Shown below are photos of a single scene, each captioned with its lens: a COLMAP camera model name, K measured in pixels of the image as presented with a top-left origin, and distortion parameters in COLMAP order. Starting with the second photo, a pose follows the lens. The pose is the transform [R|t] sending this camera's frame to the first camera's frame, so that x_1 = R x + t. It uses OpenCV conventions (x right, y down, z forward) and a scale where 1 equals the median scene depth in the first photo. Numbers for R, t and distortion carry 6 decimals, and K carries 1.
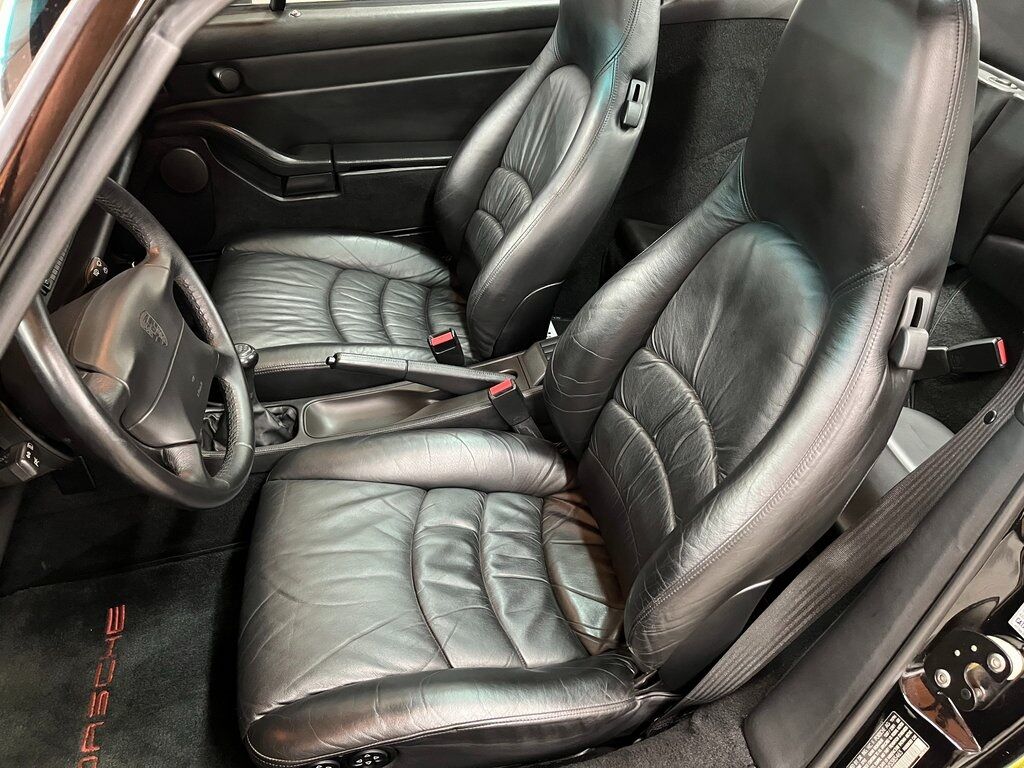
lens RADIAL K [[785.3, 0, 531.9], [0, 785.3, 380.6], [0, 0, 1]] dist [0.092152, -0.128014]
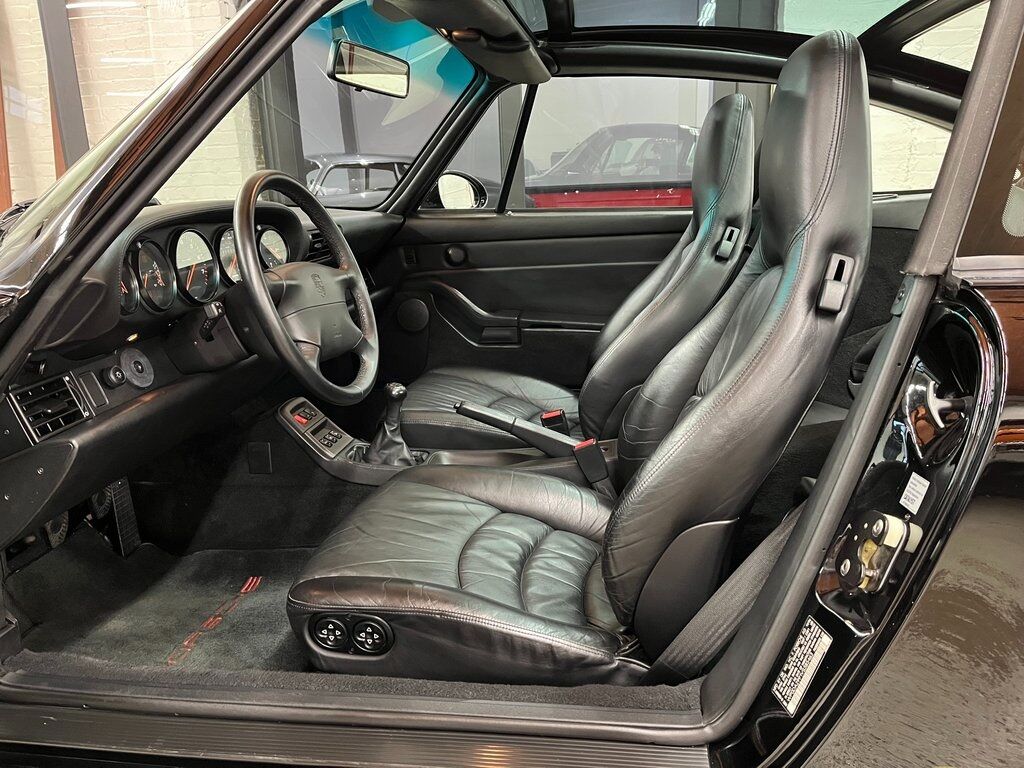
lens RADIAL K [[785.3, 0, 531.9], [0, 785.3, 380.6], [0, 0, 1]] dist [0.092152, -0.128014]
pose [[0.934781, 0.066545, -0.348935, 0.297297], [-0.205015, 0.903252, -0.376967, 0.390558], [0.290092, 0.423919, 0.857986, -0.069606]]
